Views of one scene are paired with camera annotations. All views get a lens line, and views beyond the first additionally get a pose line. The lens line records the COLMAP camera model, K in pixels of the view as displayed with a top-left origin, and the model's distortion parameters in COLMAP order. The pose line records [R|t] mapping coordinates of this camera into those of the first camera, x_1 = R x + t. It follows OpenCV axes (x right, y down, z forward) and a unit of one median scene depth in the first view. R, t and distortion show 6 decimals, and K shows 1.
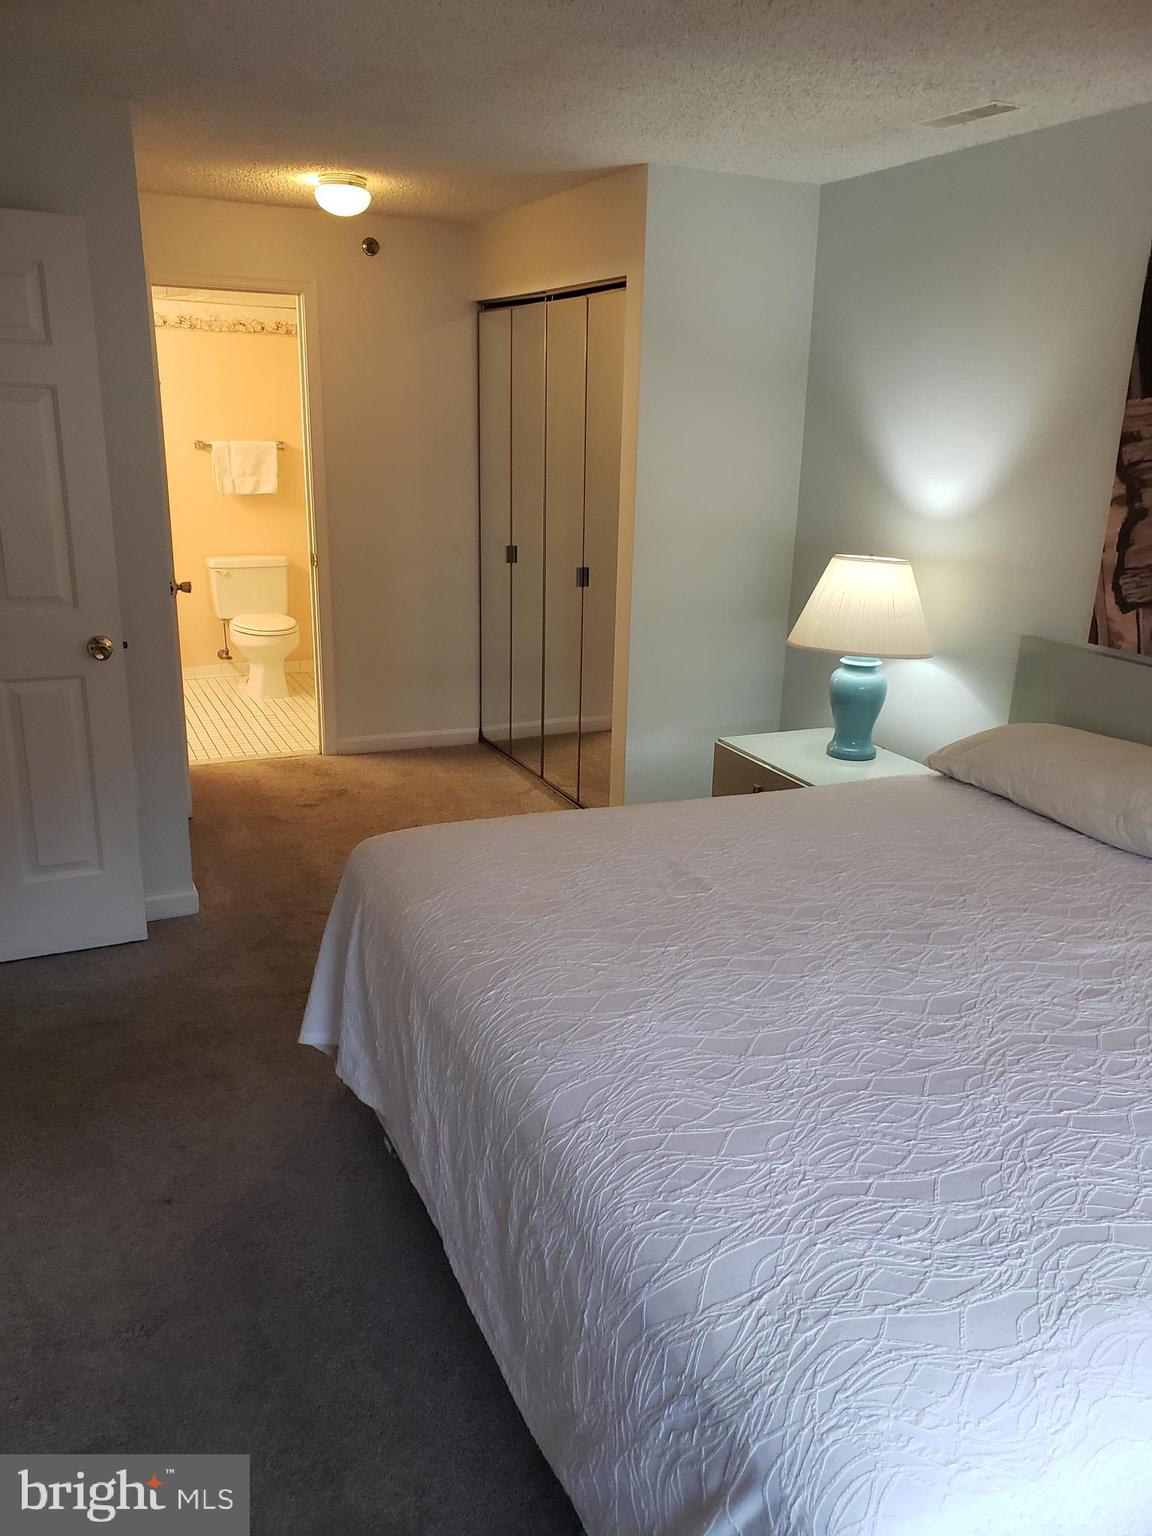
lens RADIAL K [[1178.3, 0, 595.3], [0, 1178.3, 759.7], [0, 0, 1]] dist [0.020755, 0.009928]
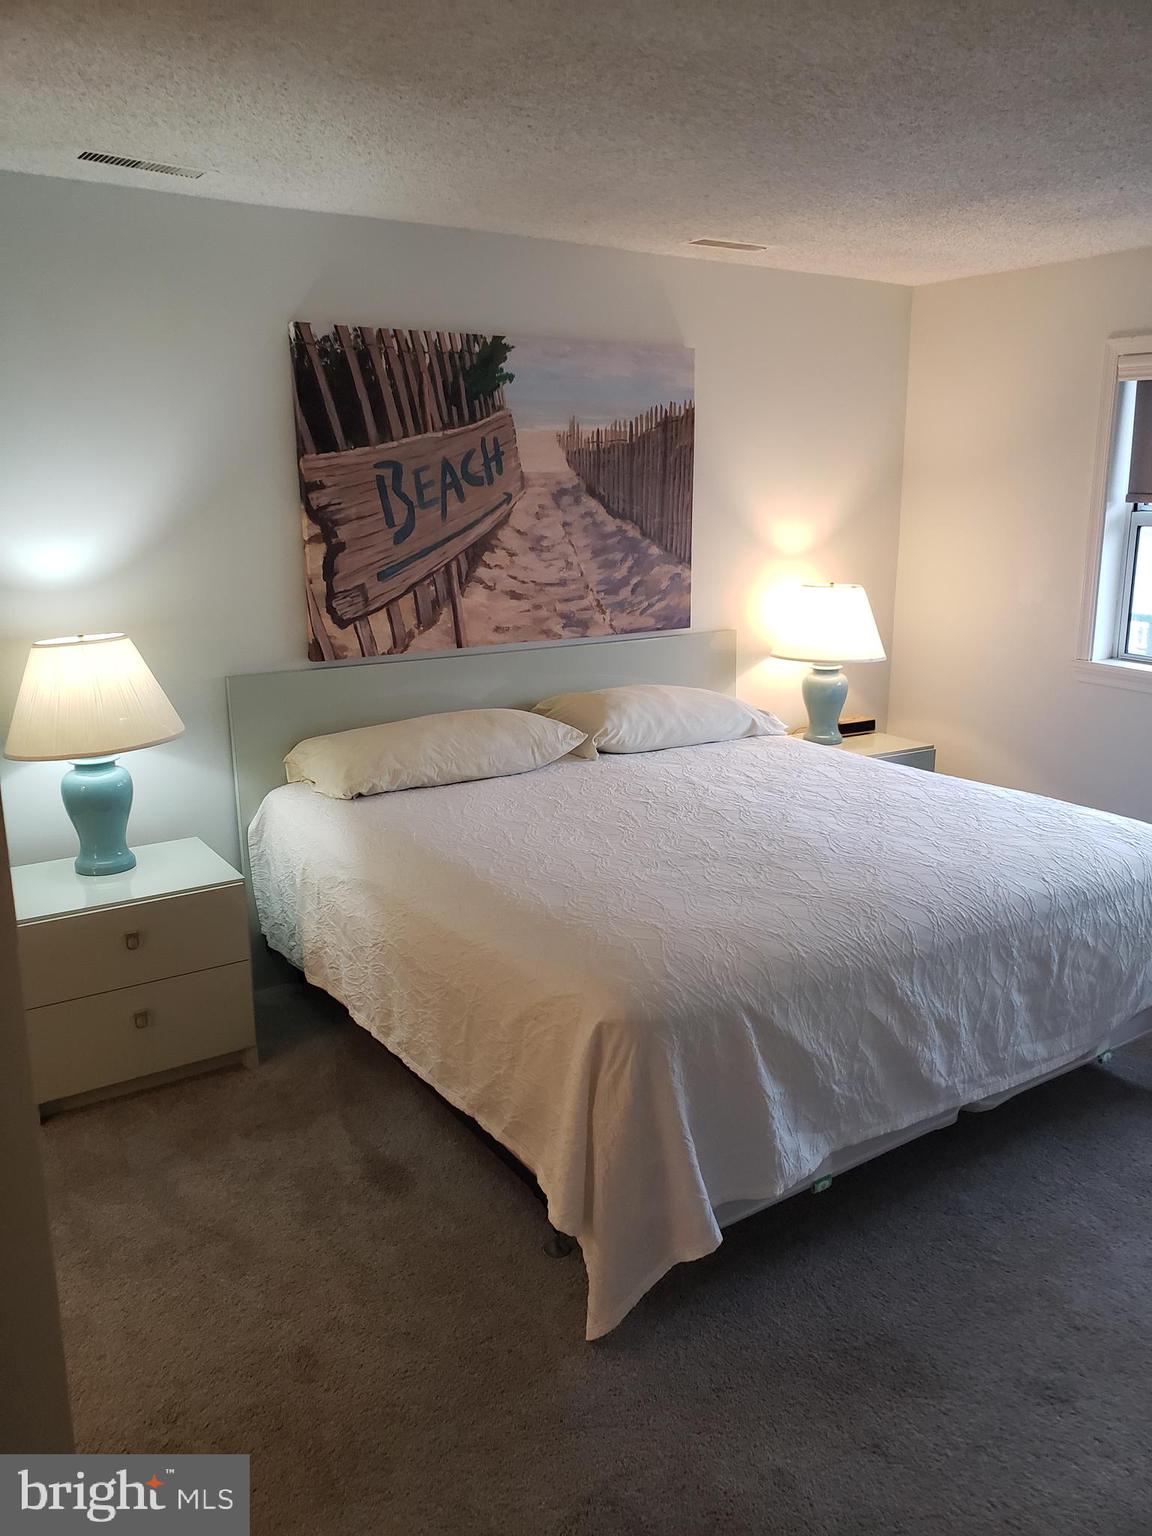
lens RADIAL K [[1178.3, 0, 595.3], [0, 1178.3, 759.7], [0, 0, 1]] dist [0.020755, 0.009928]
pose [[-0.146618, -0.254576, 0.955874, -0.800990], [0.283980, 0.914808, 0.287198, -0.282193], [-0.947554, 0.313557, -0.061833, 0.895624]]
